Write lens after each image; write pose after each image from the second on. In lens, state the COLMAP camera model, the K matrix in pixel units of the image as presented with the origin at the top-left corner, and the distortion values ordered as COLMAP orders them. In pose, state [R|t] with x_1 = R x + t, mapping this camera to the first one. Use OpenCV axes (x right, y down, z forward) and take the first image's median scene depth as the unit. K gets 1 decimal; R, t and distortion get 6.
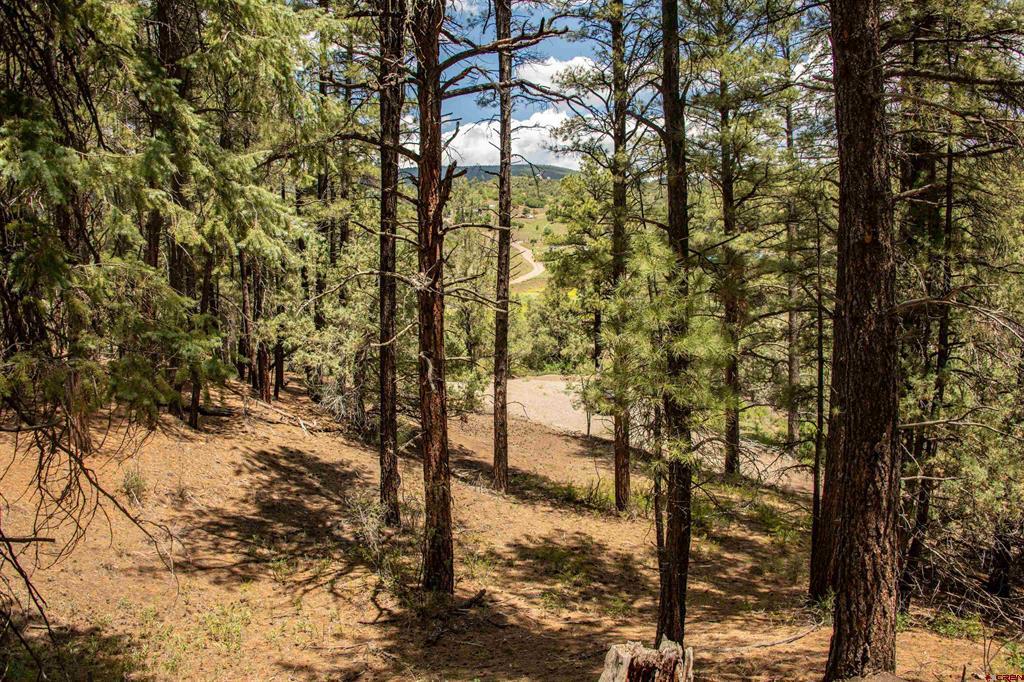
lens RADIAL K [[822.0, 0, 512.0], [0, 822.0, 341.0], [0, 0, 1]] dist [-0.139676, 0.085882]
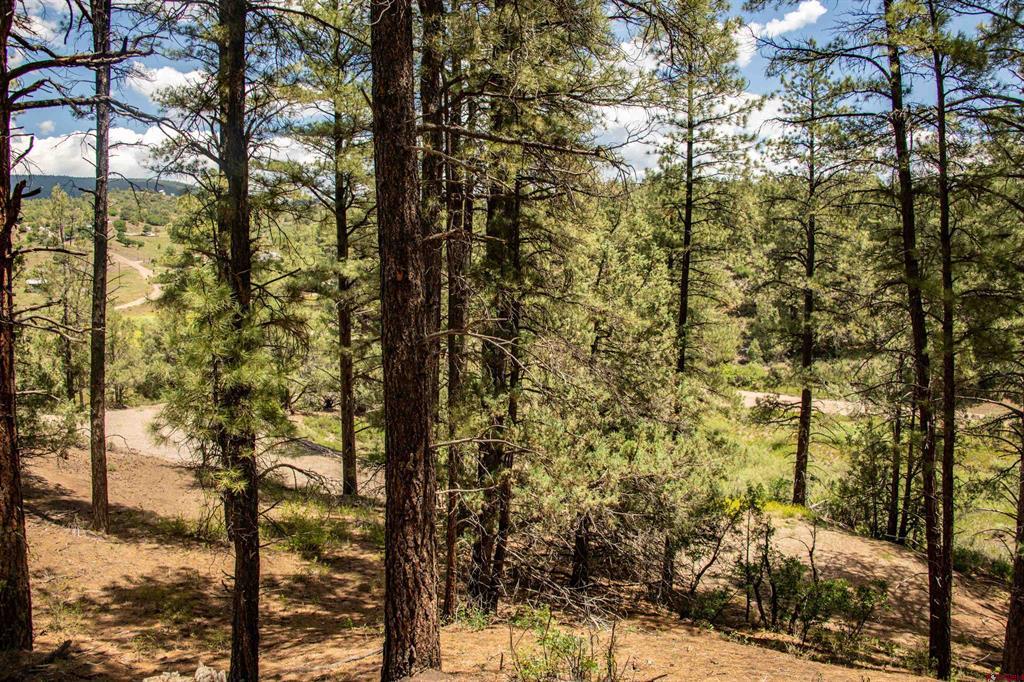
lens RADIAL K [[822.0, 0, 512.0], [0, 822.0, 341.0], [0, 0, 1]] dist [-0.139676, 0.085882]
pose [[0.904590, -0.009095, 0.426186, 0.037930], [0.020788, 0.999524, -0.022792, -0.003916], [-0.425776, 0.029477, 0.904348, -0.029996]]
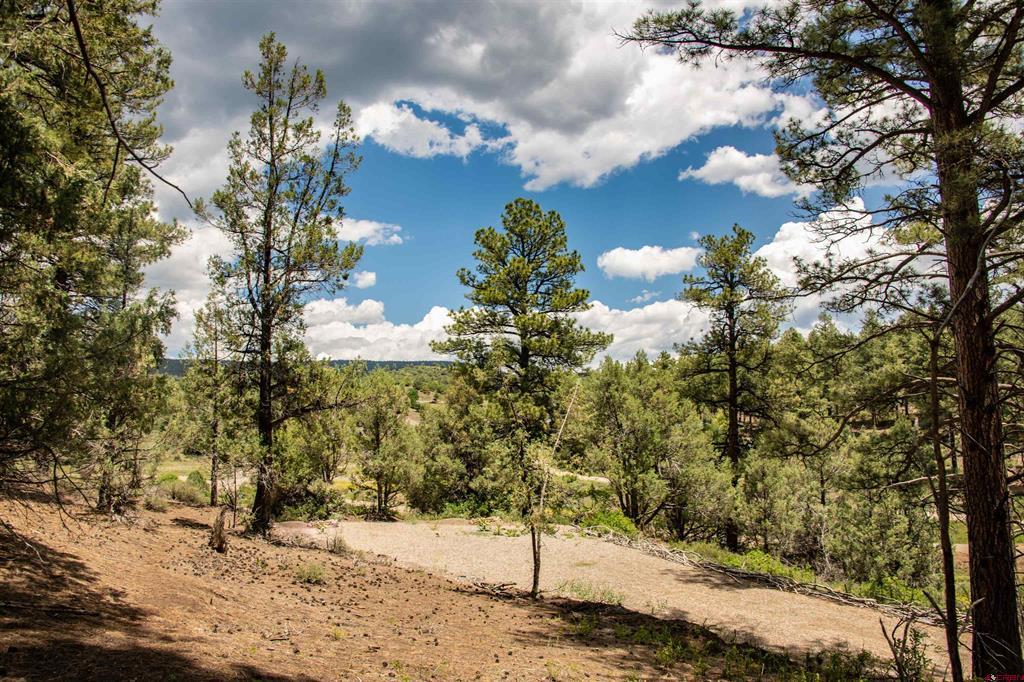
lens RADIAL K [[822.0, 0, 512.0], [0, 822.0, 341.0], [0, 0, 1]] dist [-0.139676, 0.085882]
pose [[0.994070, 0.032192, 0.103864, 0.065638], [-0.007036, 0.972214, -0.233989, 0.163313], [-0.108511, 0.231870, 0.966676, 1.073926]]
